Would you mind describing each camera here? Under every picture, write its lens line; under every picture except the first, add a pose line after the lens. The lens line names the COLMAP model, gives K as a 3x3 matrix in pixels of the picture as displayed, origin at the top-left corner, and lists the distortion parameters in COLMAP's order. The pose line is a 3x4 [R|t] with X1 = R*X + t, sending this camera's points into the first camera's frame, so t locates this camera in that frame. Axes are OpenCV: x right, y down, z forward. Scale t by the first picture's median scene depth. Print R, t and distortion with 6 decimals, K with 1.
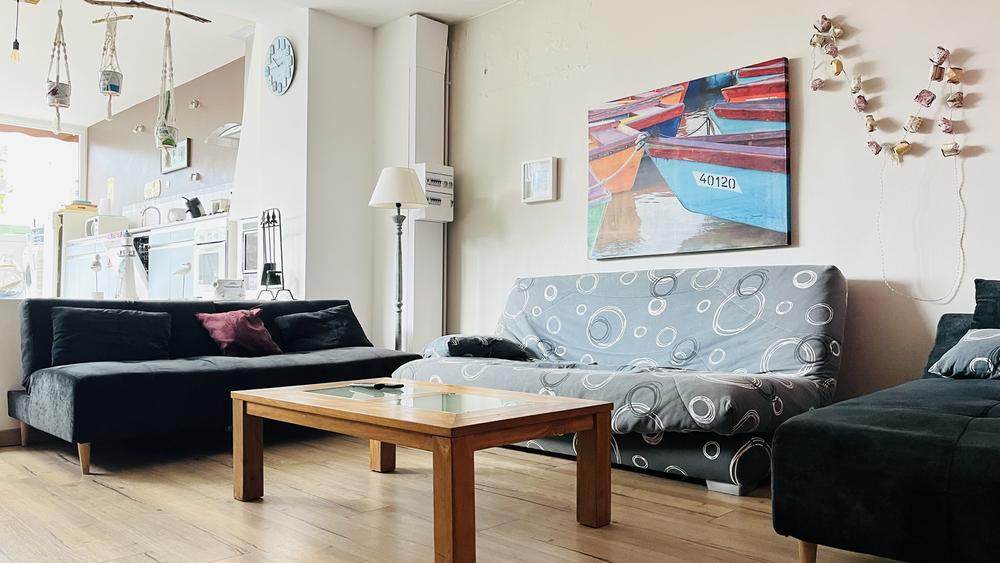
lens RADIAL K [[760.9, 0, 498.2], [0, 760.9, 284.8], [0, 0, 1]] dist [0.041219, -0.021316]
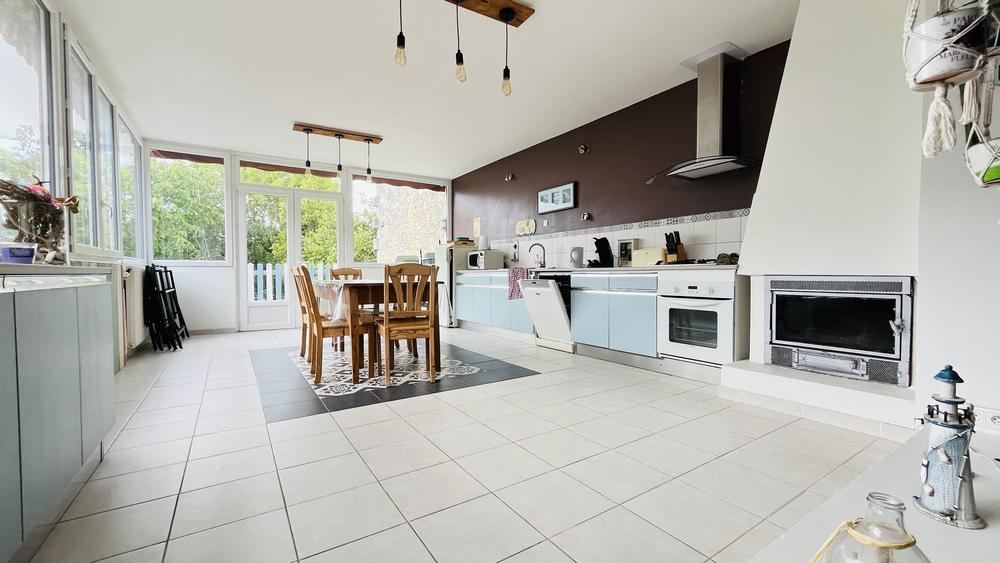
lens RADIAL K [[414.9, 0, 505.9], [0, 414.9, 284.0], [0, 0, 1]] dist [0.000838, -0.000996]
pose [[0.981085, -0.002583, -0.193561, -0.767325], [0.012662, 0.998626, 0.050856, -0.149981], [0.193164, -0.052345, 0.979769, 0.768053]]
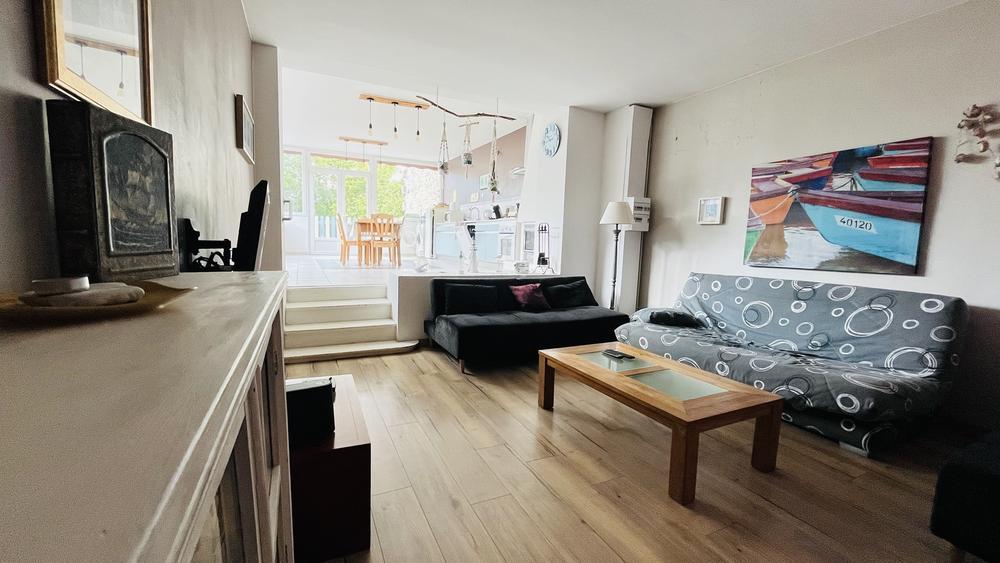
lens RADIAL K [[414.9, 0, 502.4], [0, 414.9, 282.1], [0, 0, 1]] dist [0.000838, -0.000996]
pose [[0.946192, 0.062978, -0.317419, -0.083484], [-0.023258, 0.991578, 0.127408, -0.102283], [0.322770, -0.113170, 0.939687, 0.030882]]
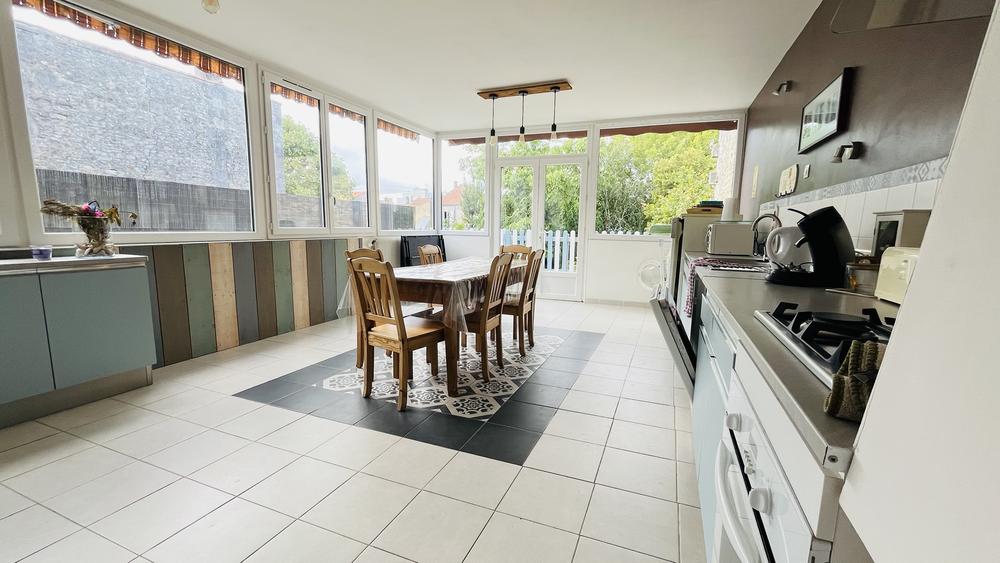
lens RADIAL K [[414.9, 0, 500.2], [0, 414.9, 281.1], [0, 0, 1]] dist [0.000838, -0.000996]
pose [[0.388948, 0.126369, -0.912552, -0.474426], [0.005920, 0.990184, 0.139643, -0.197618], [0.921241, -0.059716, 0.384382, 1.390547]]
